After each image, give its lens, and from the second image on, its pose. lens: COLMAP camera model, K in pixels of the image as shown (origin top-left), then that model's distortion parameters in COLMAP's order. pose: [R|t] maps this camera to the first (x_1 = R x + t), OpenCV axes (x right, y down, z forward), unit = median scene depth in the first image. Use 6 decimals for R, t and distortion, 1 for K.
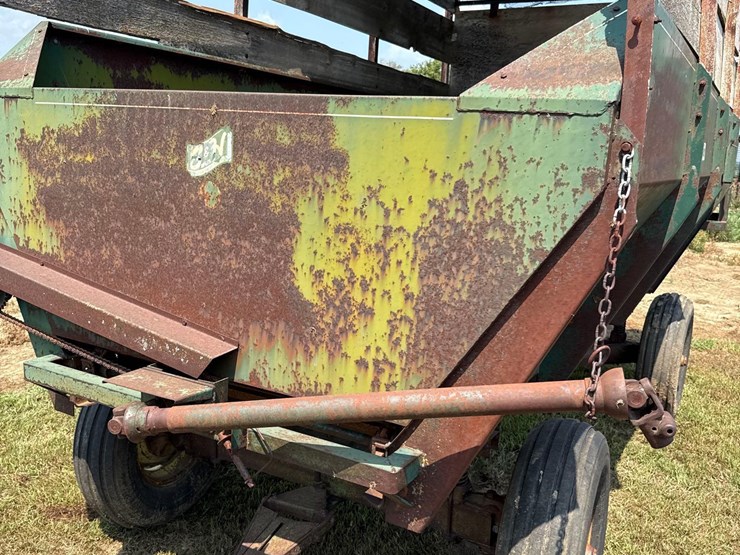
lens RADIAL K [[690.0, 0, 376.7], [0, 690.0, 283.1], [0, 0, 1]] dist [0.176051, -0.382874]
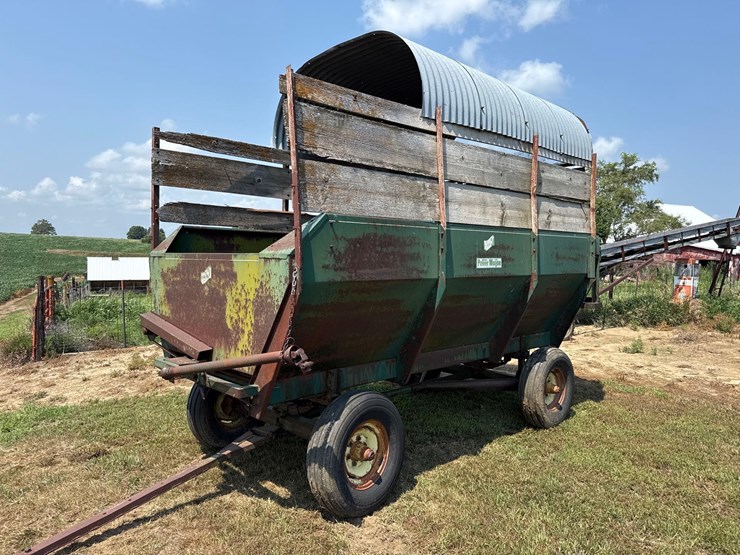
lens RADIAL K [[514.1, 0, 367.8], [0, 514.1, 273.5], [0, 0, 1]] dist [0.167395, -0.311514]
pose [[0.952423, -0.038879, -0.302291, 1.011418], [-0.013599, 0.985422, -0.169586, 0.147418], [0.304477, 0.165628, 0.938009, -0.733111]]
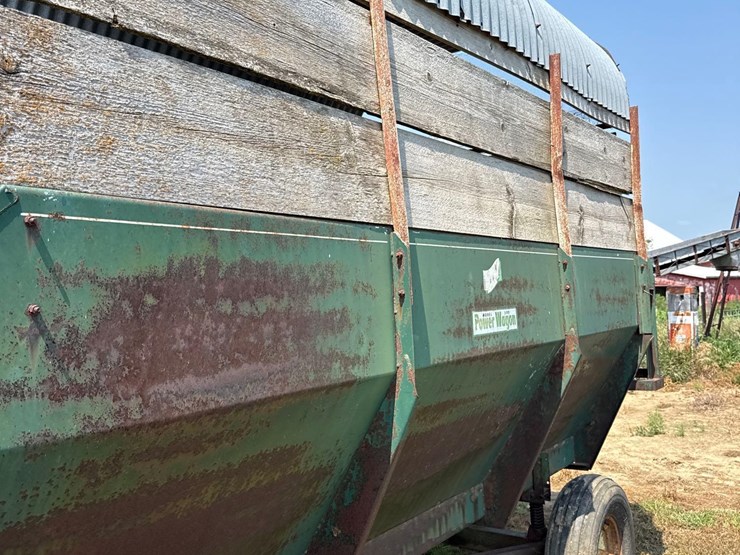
lens RADIAL K [[686.2, 0, 376.6], [0, 686.2, 273.1], [0, 0, 1]] dist [0.186548, -0.412179]
pose [[0.989063, -0.098940, -0.109382, 0.737606], [0.071473, 0.970245, -0.231336, -0.111579], [0.129015, 0.220988, 0.966705, 0.311006]]
